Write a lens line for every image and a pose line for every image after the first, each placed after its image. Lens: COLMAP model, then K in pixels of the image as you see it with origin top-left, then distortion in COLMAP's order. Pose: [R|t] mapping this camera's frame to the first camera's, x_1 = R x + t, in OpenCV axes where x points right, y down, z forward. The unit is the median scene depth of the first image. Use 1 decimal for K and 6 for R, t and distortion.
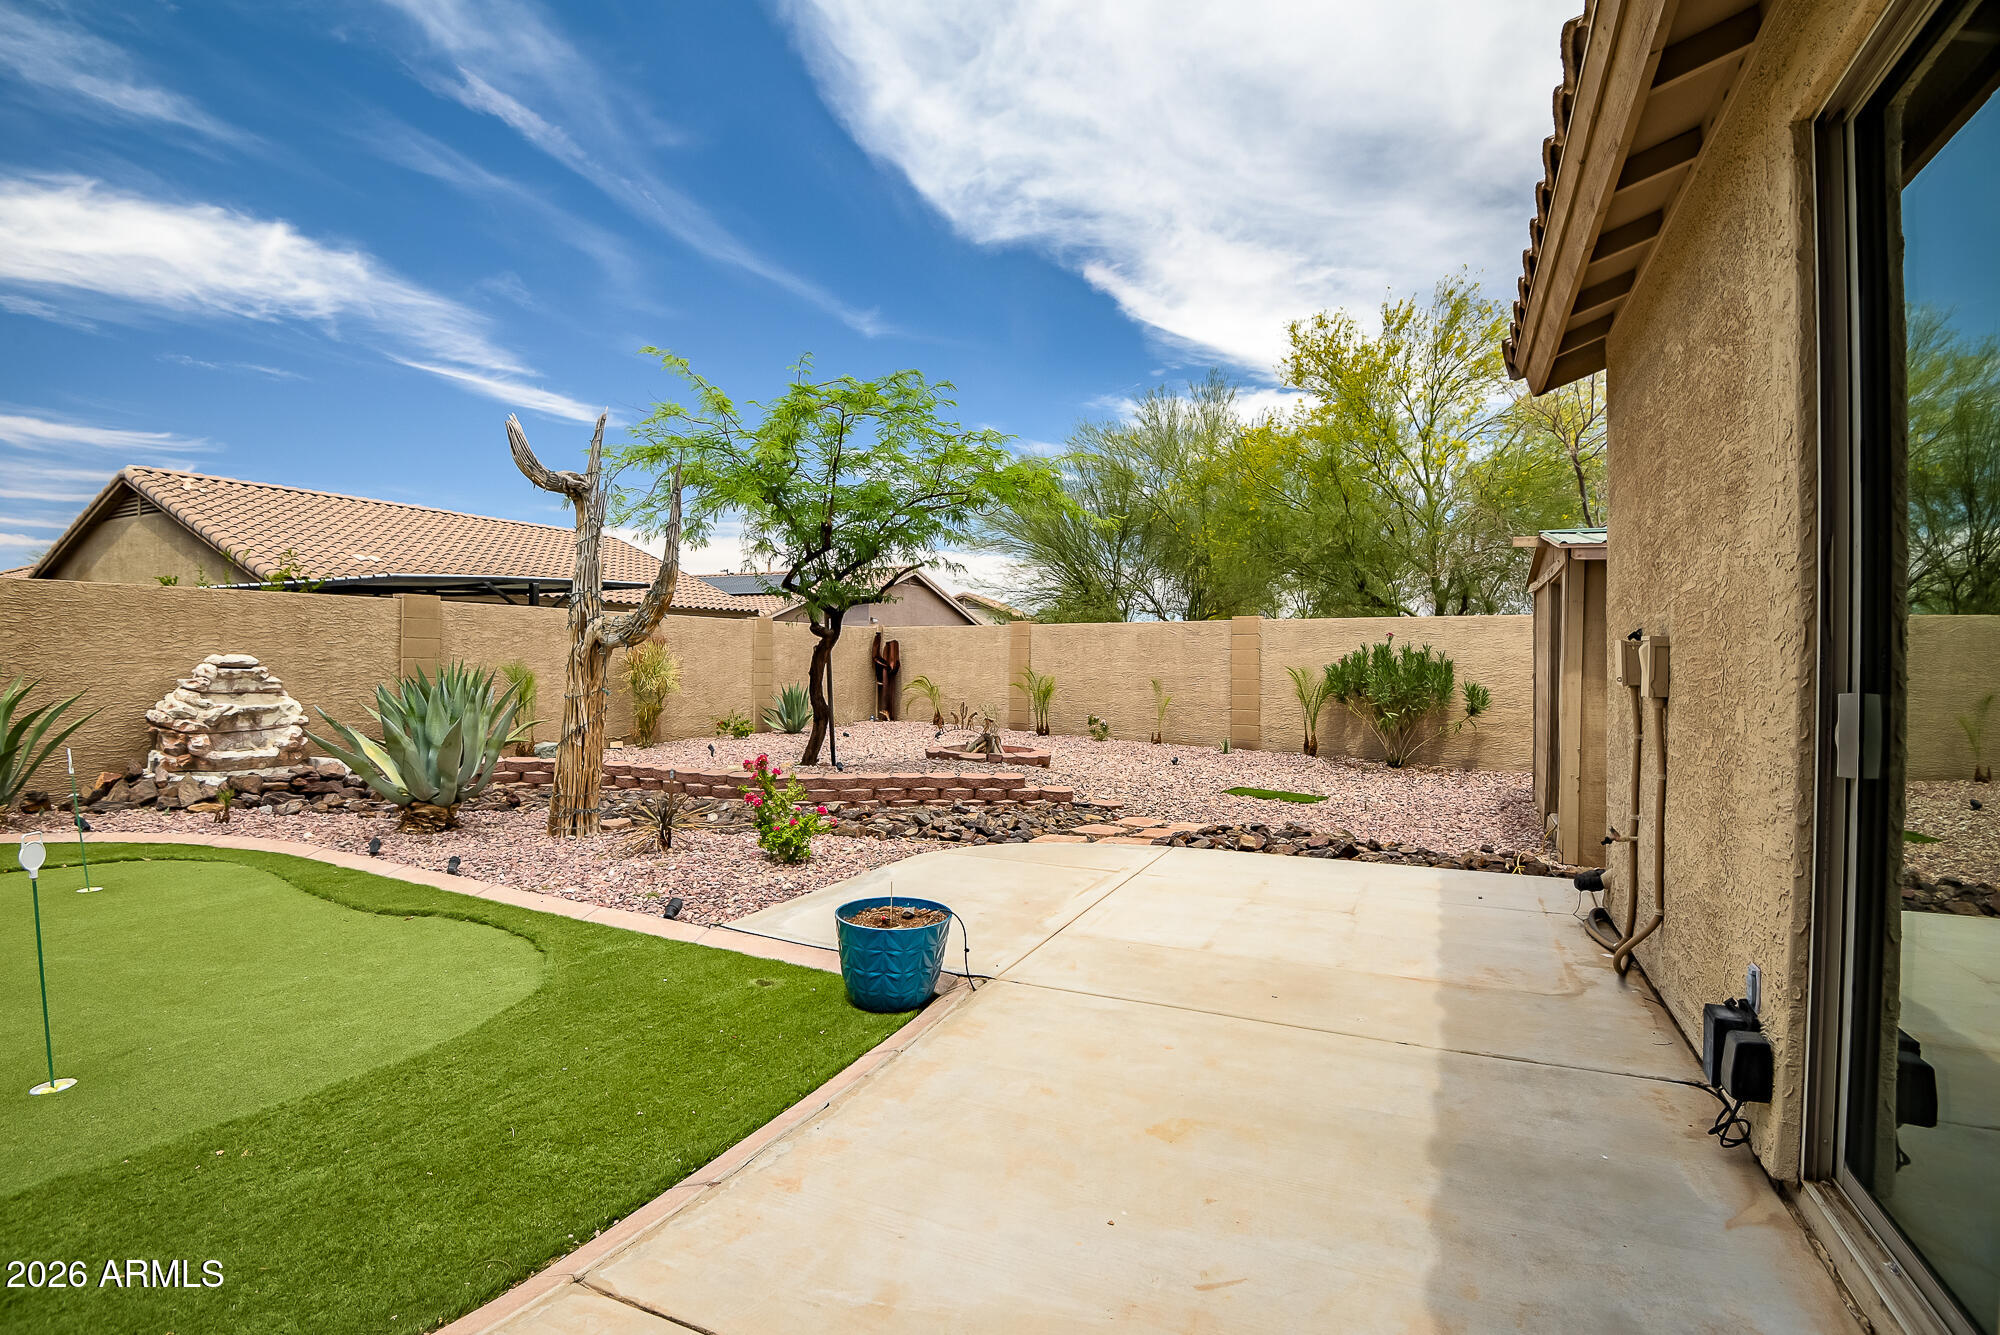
lens RADIAL K [[921.3, 0, 1014.1], [0, 921.3, 649.9], [0, 0, 1]] dist [-0.014768, -0.004896]
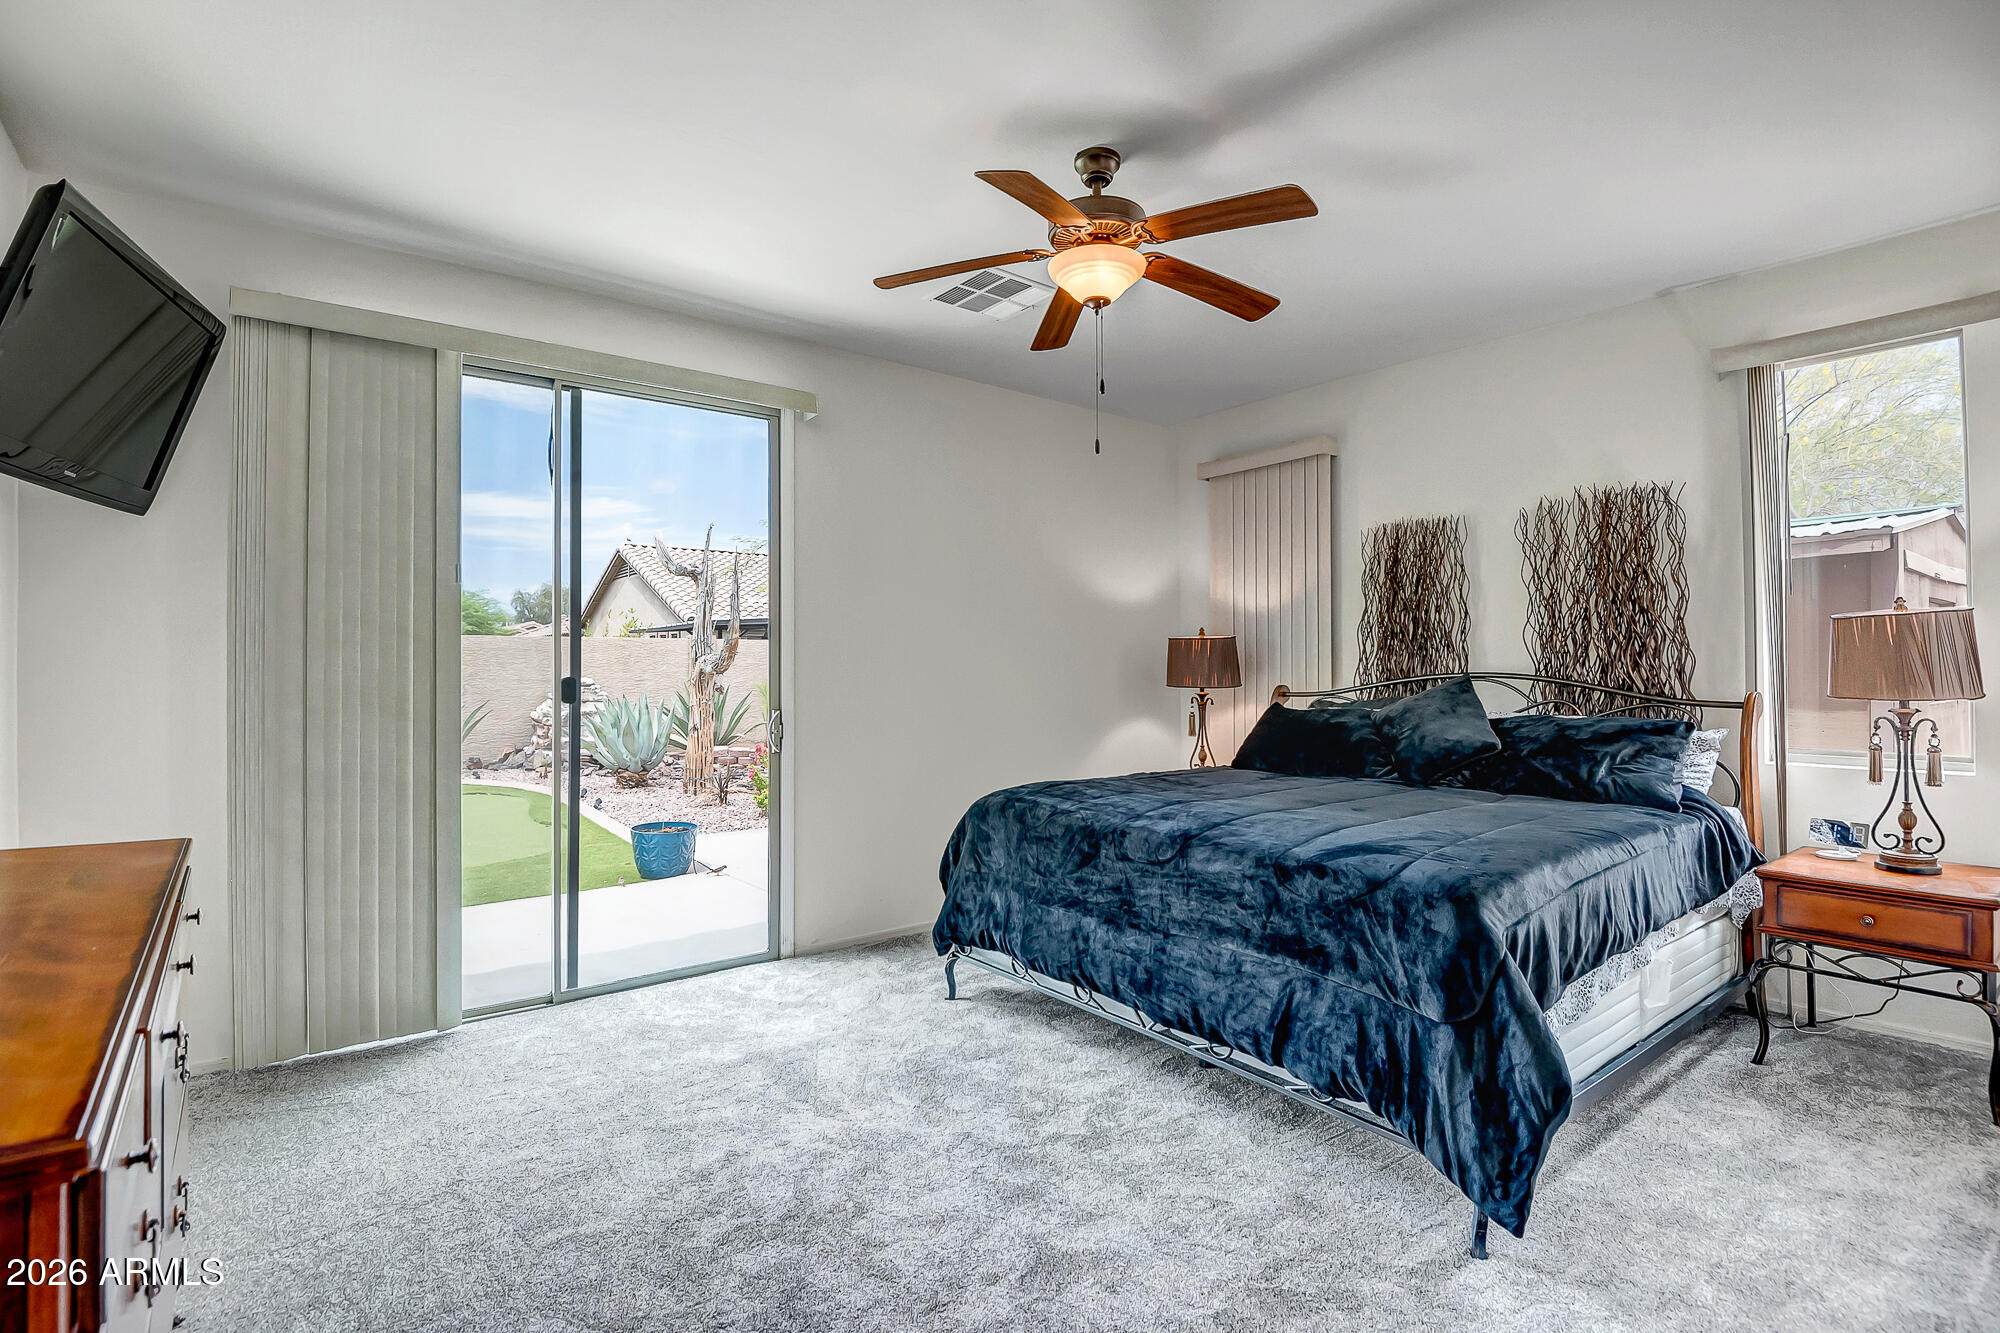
lens RADIAL K [[921.3, 0, 1006.4], [0, 921.3, 659.8], [0, 0, 1]] dist [-0.014768, -0.004896]
pose [[0.904616, -0.008202, -0.426148, 0.294335], [0.004657, 0.999945, -0.009358, -0.004583], [0.426201, 0.006481, 0.904605, -0.084334]]
